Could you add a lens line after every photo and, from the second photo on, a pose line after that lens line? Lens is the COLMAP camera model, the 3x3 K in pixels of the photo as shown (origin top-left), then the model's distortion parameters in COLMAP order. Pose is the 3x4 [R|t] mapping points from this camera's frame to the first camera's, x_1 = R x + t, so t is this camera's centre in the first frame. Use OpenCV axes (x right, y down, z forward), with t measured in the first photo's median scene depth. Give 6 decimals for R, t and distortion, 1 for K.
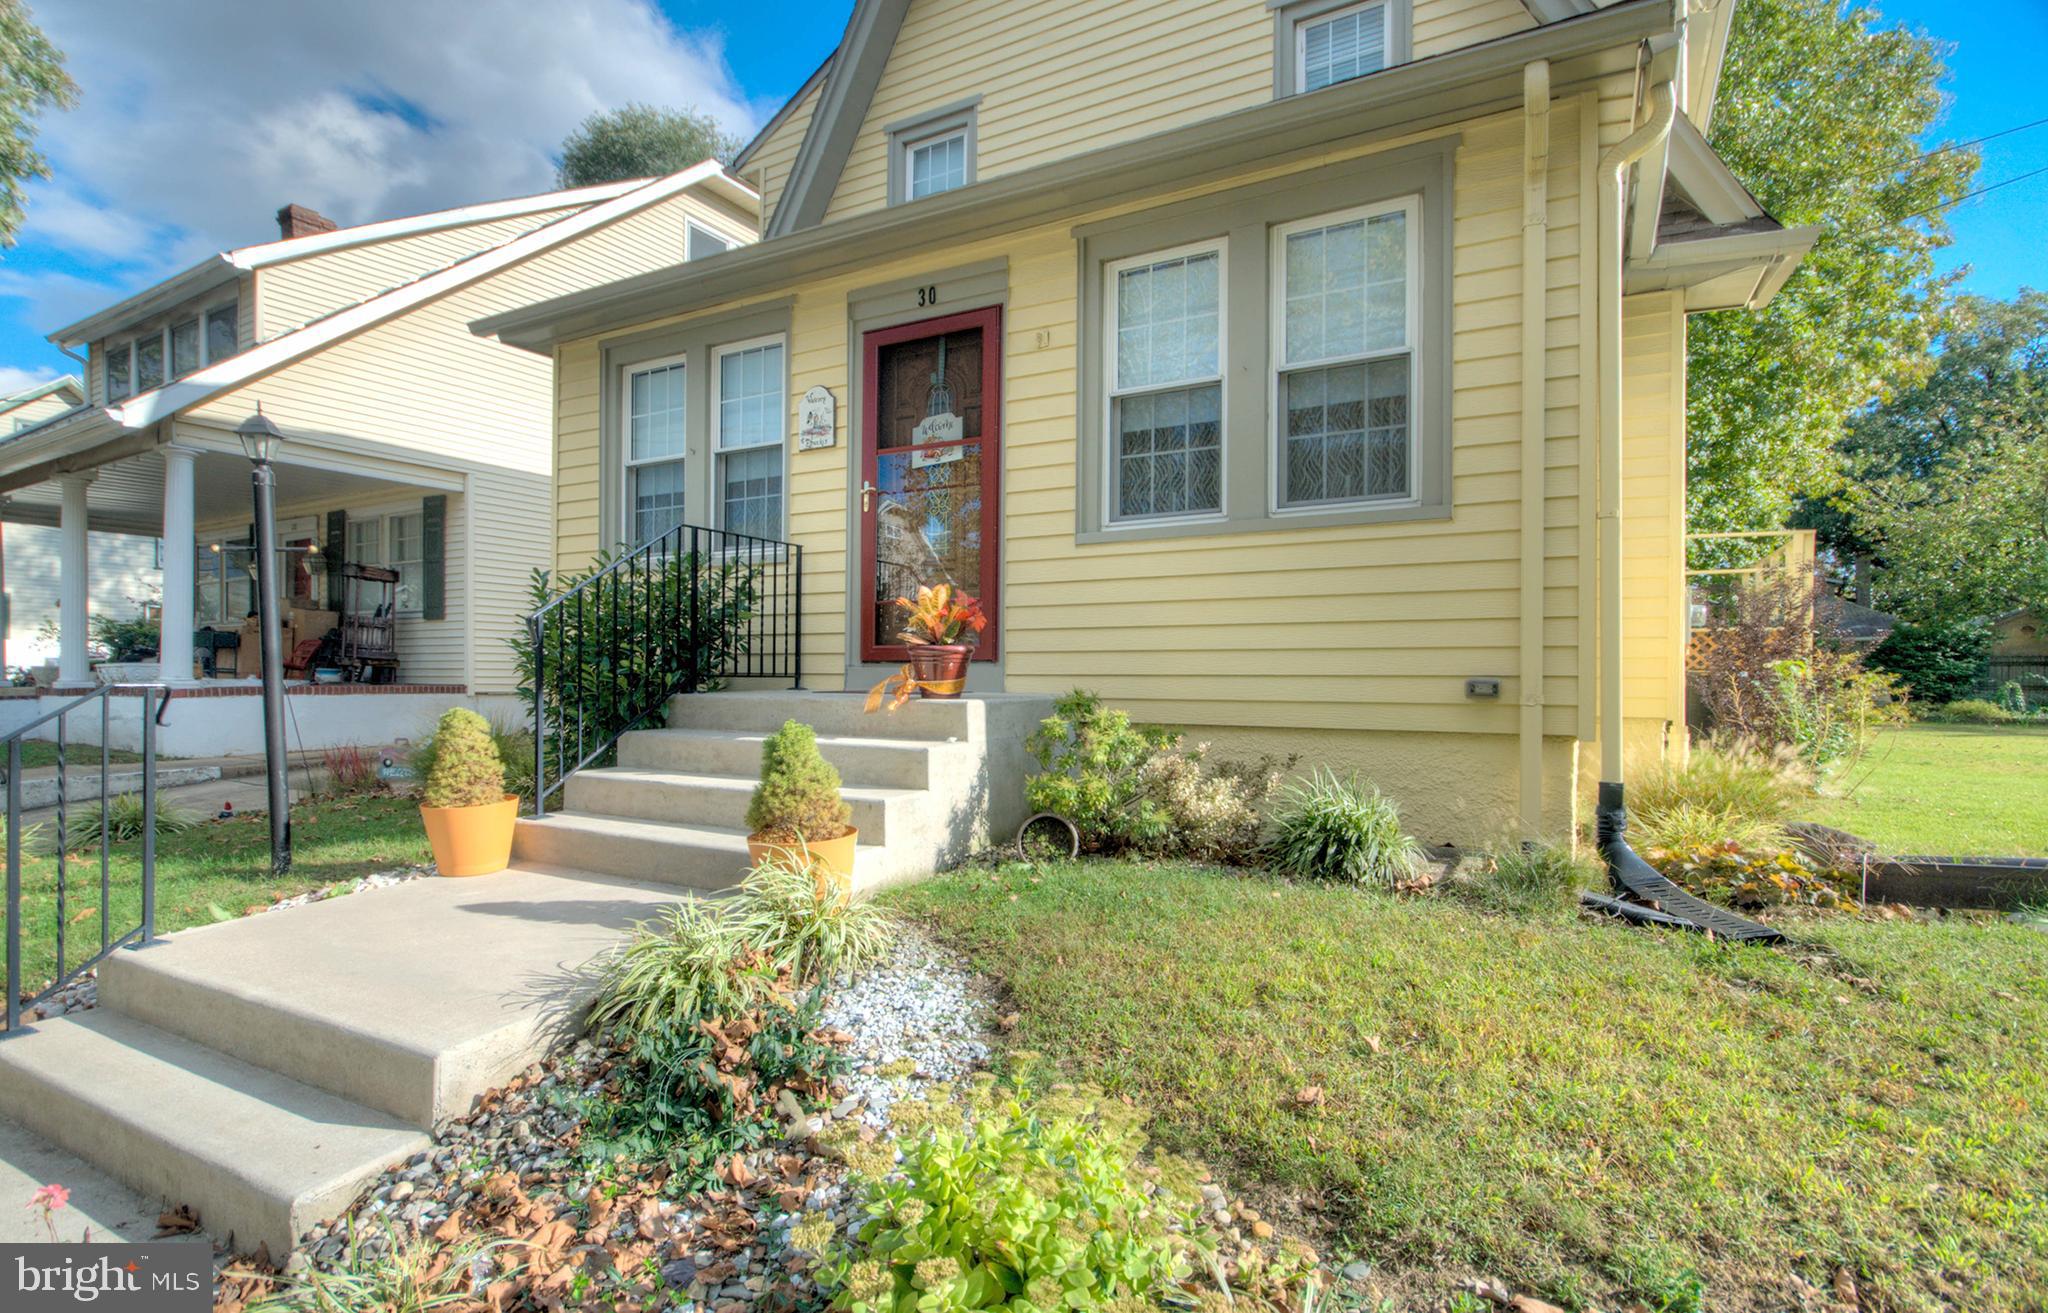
lens RADIAL K [[1017.6, 0, 877.7], [0, 1017.6, 673.6], [0, 0, 1]] dist [-0.000477, 0.000089]
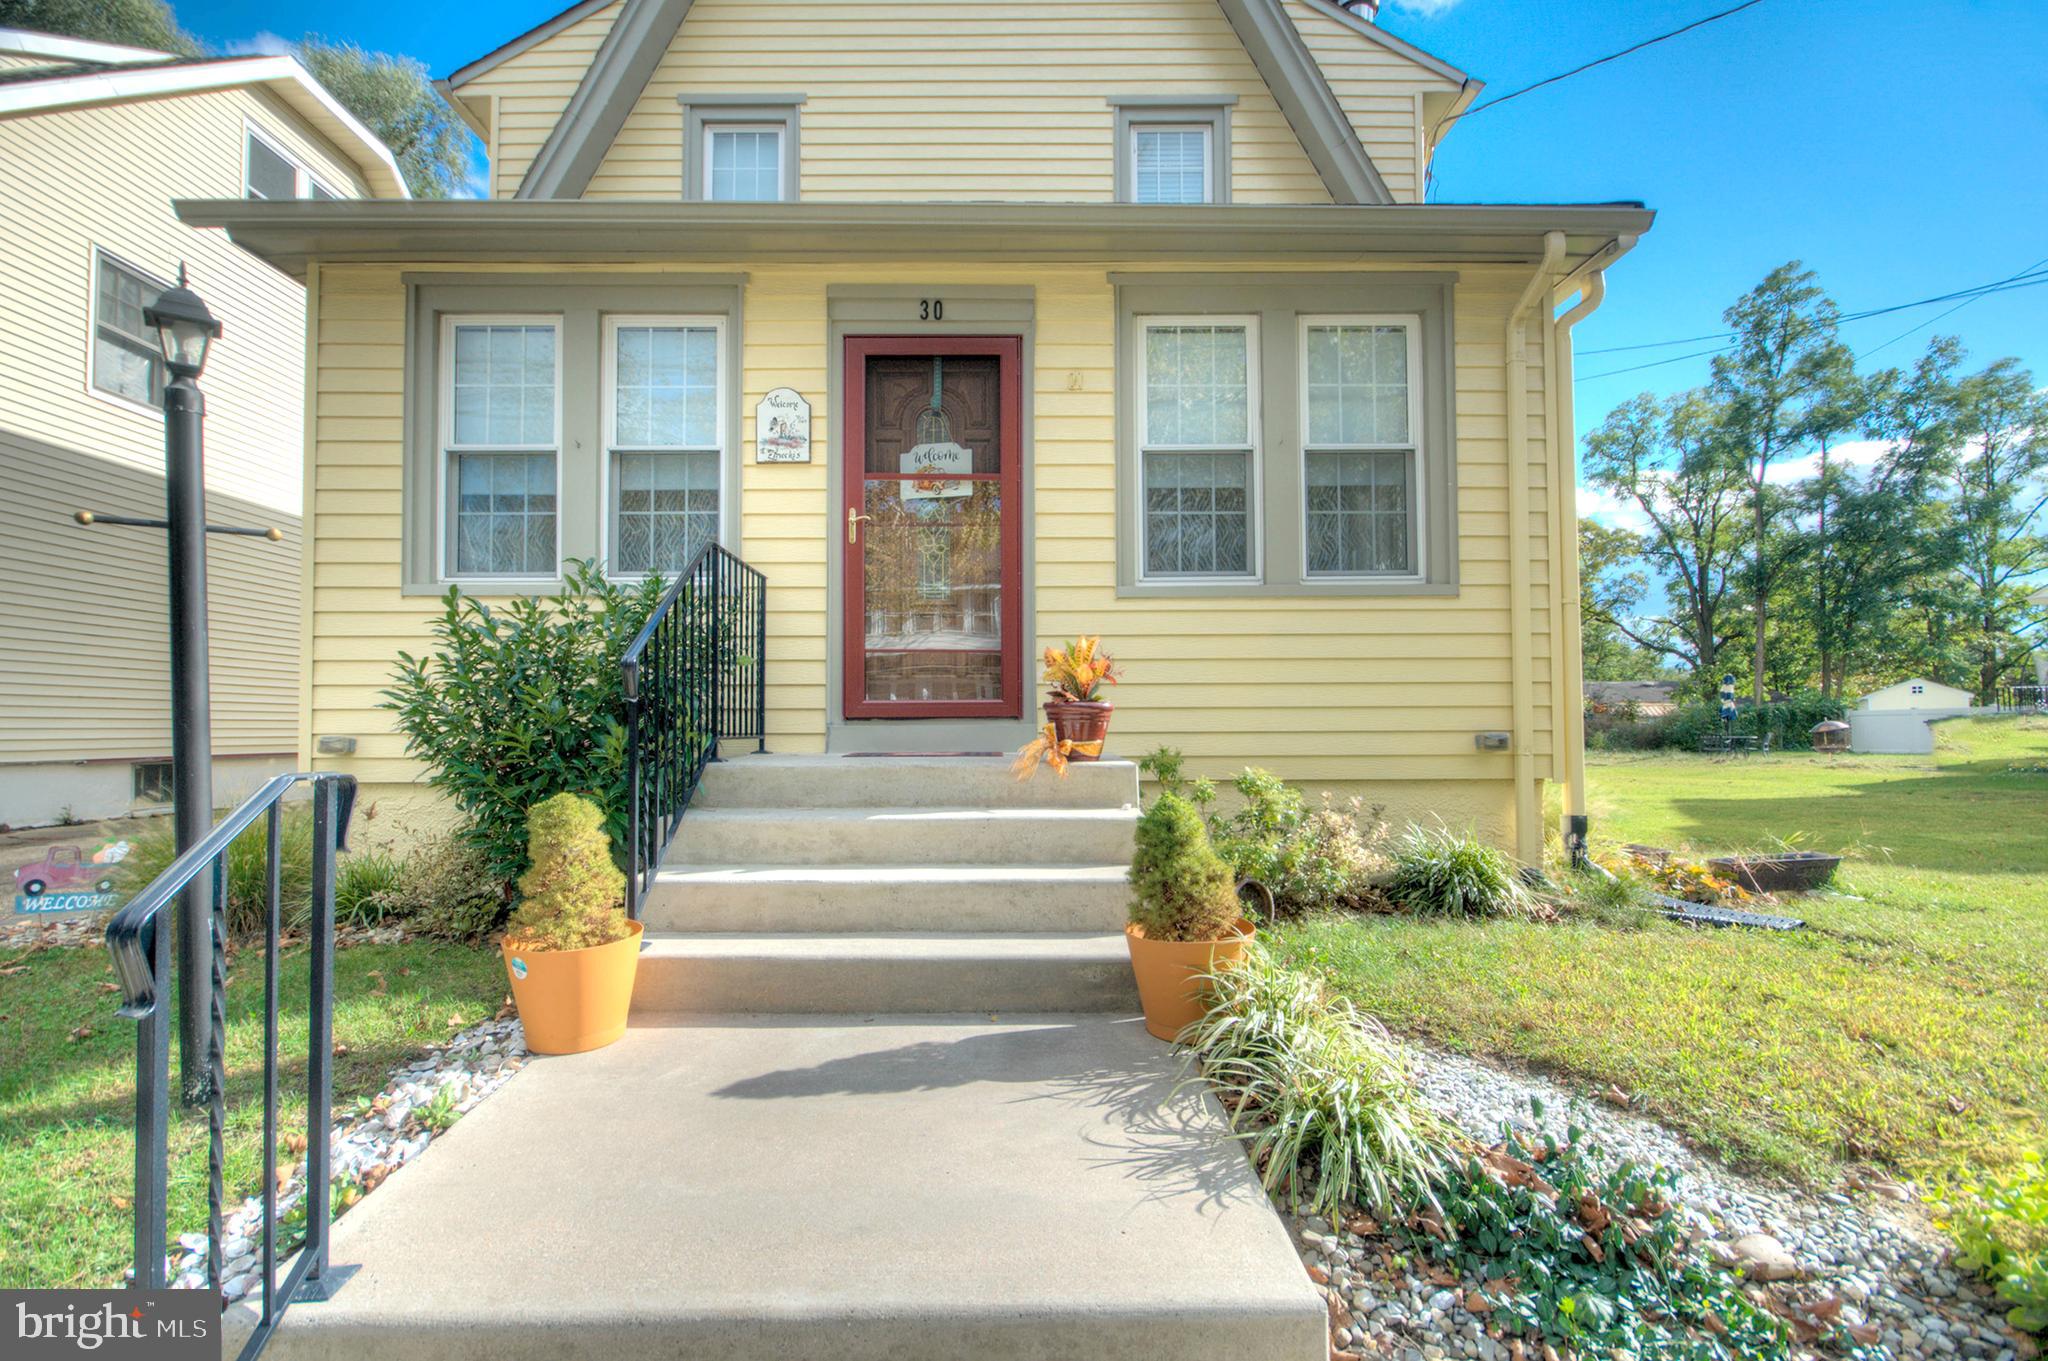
lens RADIAL K [[1002.0, 0, 1028.5], [0, 1002.0, 700.7], [0, 0, 1]] dist [-0.002853, 0.000226]
pose [[0.843861, 0.006754, 0.536519, -0.369018], [0.007028, 0.999696, -0.023638, -0.006737], [-0.536516, 0.023718, 0.843557, 0.233338]]
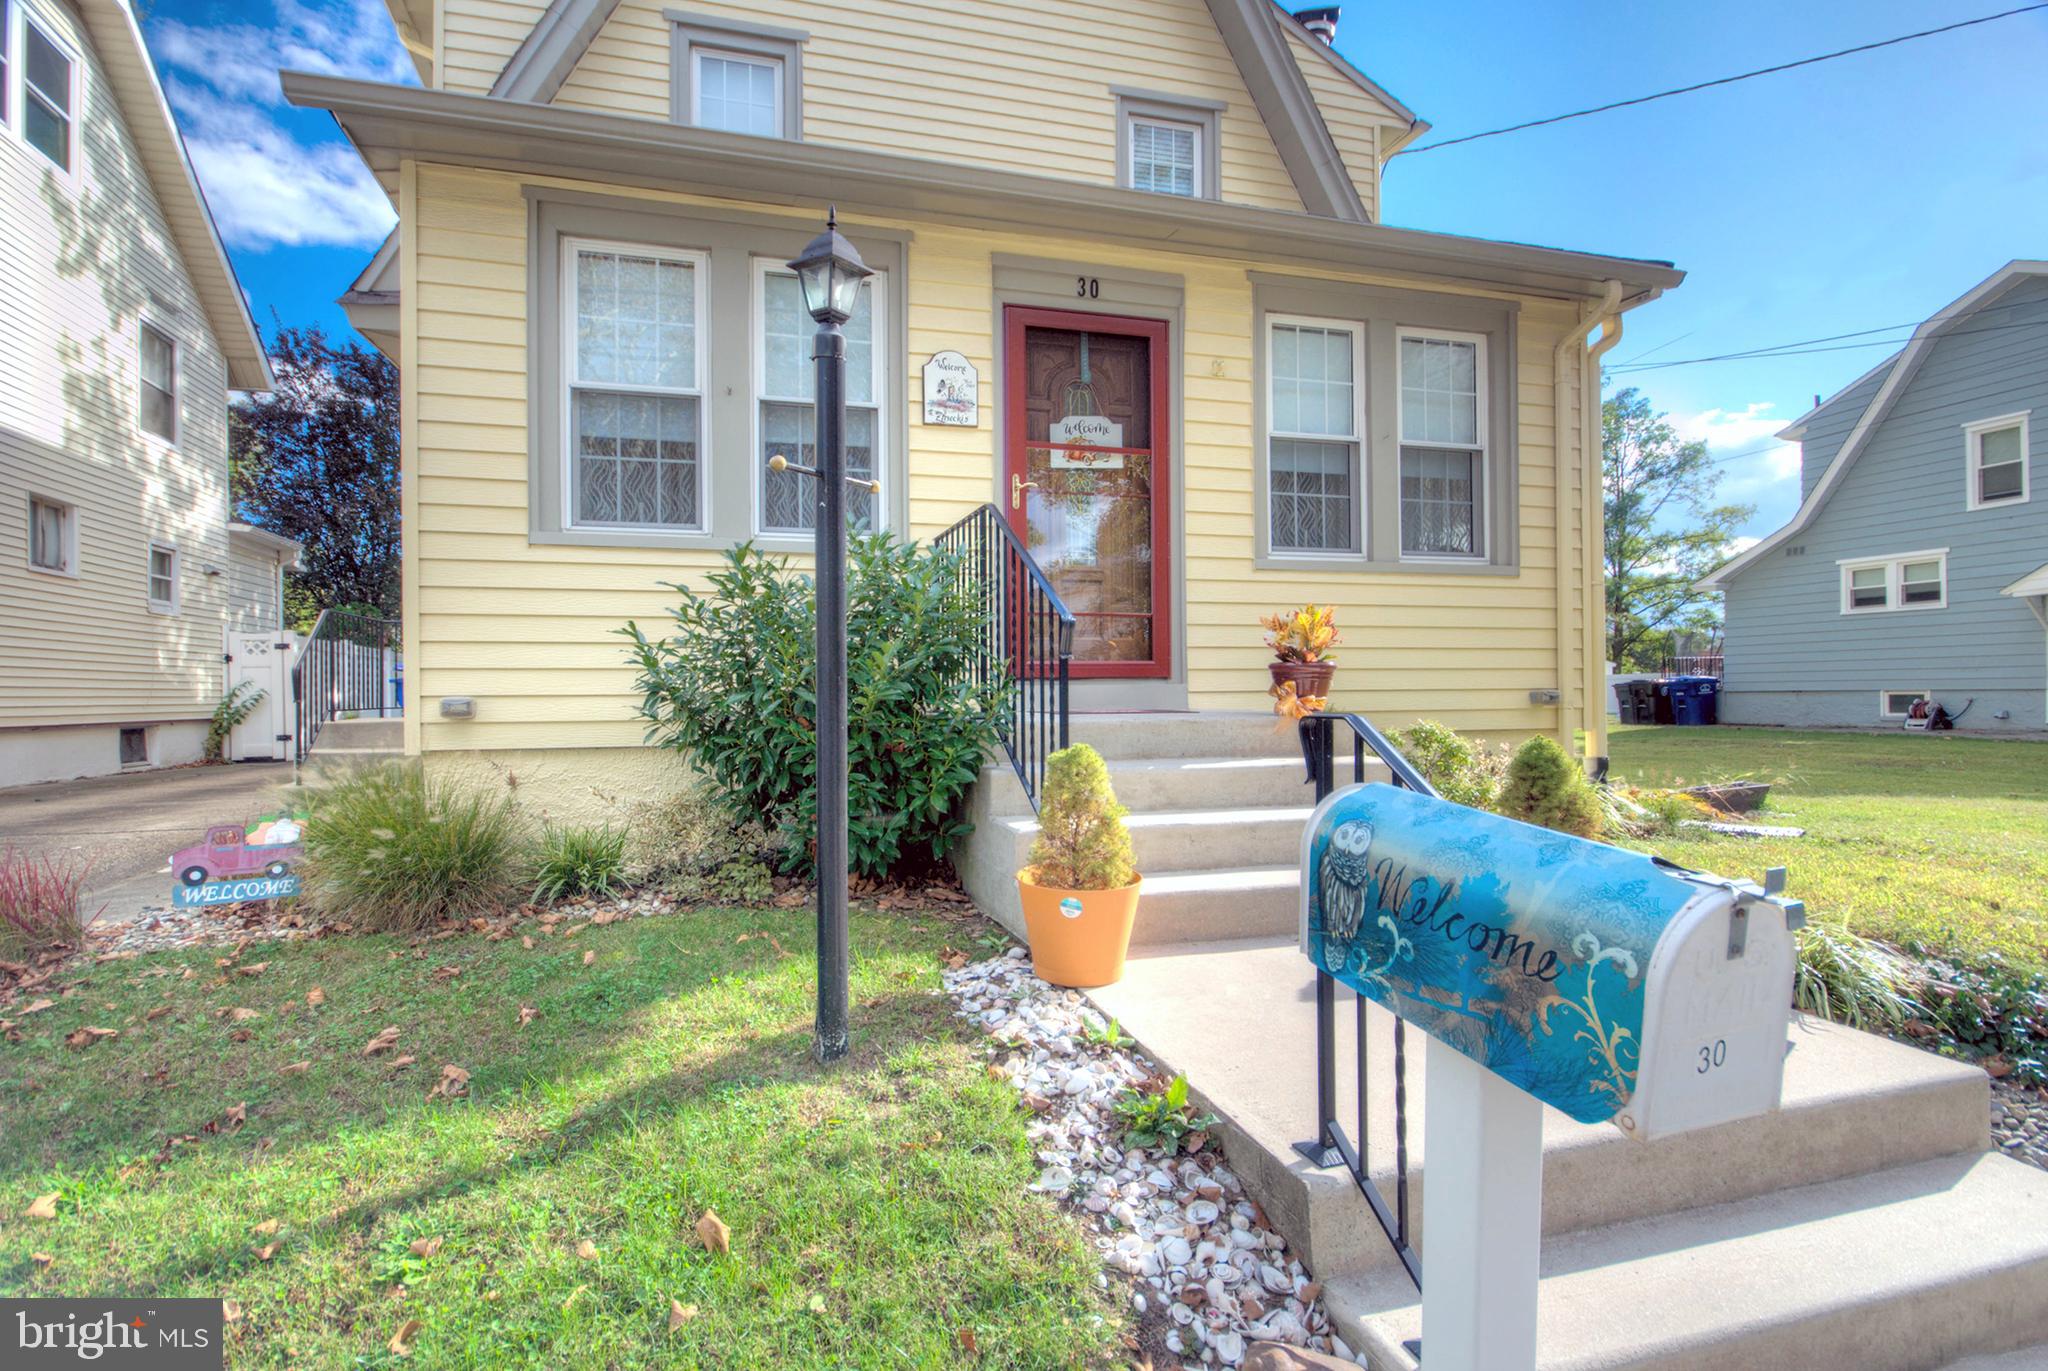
lens RADIAL K [[994.7, 0, 1079.8], [0, 994.7, 689.4], [0, 0, 1]] dist [-0.002530, 0.000387]
pose [[0.671705, -0.007707, 0.740779, -0.671984], [0.009673, 0.999952, 0.001632, -0.003953], [-0.740756, 0.006069, 0.671747, 0.417437]]
